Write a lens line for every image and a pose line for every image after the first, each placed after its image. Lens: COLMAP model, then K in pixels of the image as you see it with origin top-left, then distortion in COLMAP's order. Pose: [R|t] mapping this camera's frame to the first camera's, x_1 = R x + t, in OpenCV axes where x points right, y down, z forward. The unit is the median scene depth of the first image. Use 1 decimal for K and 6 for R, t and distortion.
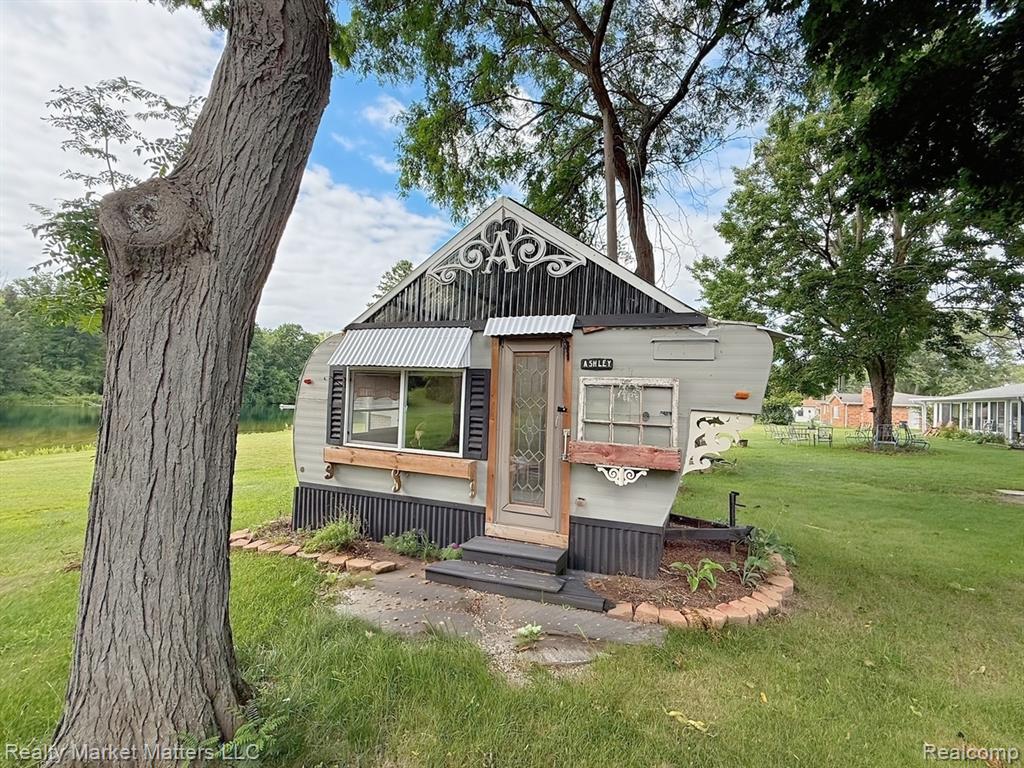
lens RADIAL K [[451.4, 0, 508.7], [0, 451.4, 397.9], [0, 0, 1]] dist [-0.000294, -0.000173]
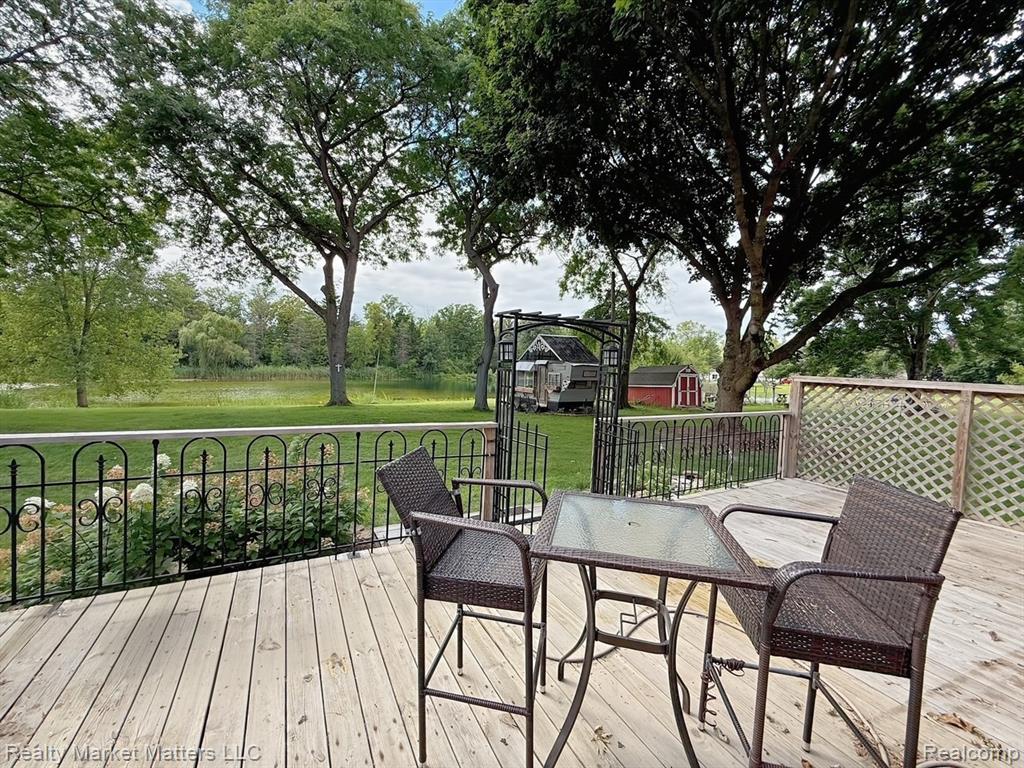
lens RADIAL K [[408.8, 0, 512.0], [0, 408.8, 384.0], [0, 0, 1]] dist [0.001045, -0.000216]
pose [[0.798985, 0.008550, -0.601290, 2.209784], [0.005466, 0.999754, 0.021479, -0.017701], [0.601326, -0.020448, 0.798742, -2.465287]]
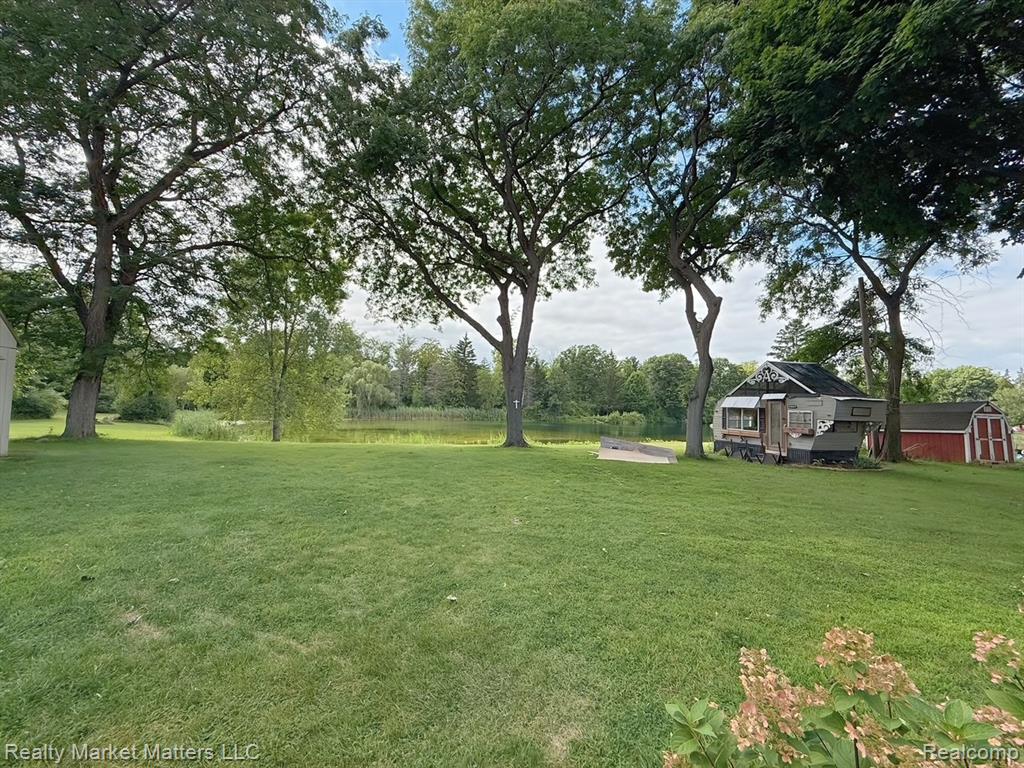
lens RADIAL K [[408.8, 0, 512.0], [0, 408.8, 384.0], [0, 0, 1]] dist [0.001045, -0.000216]
pose [[0.603317, -0.063905, -0.794937, 1.283257], [-0.003118, 0.996588, -0.082483, 0.020759], [0.797495, 0.052242, 0.601059, -2.476617]]
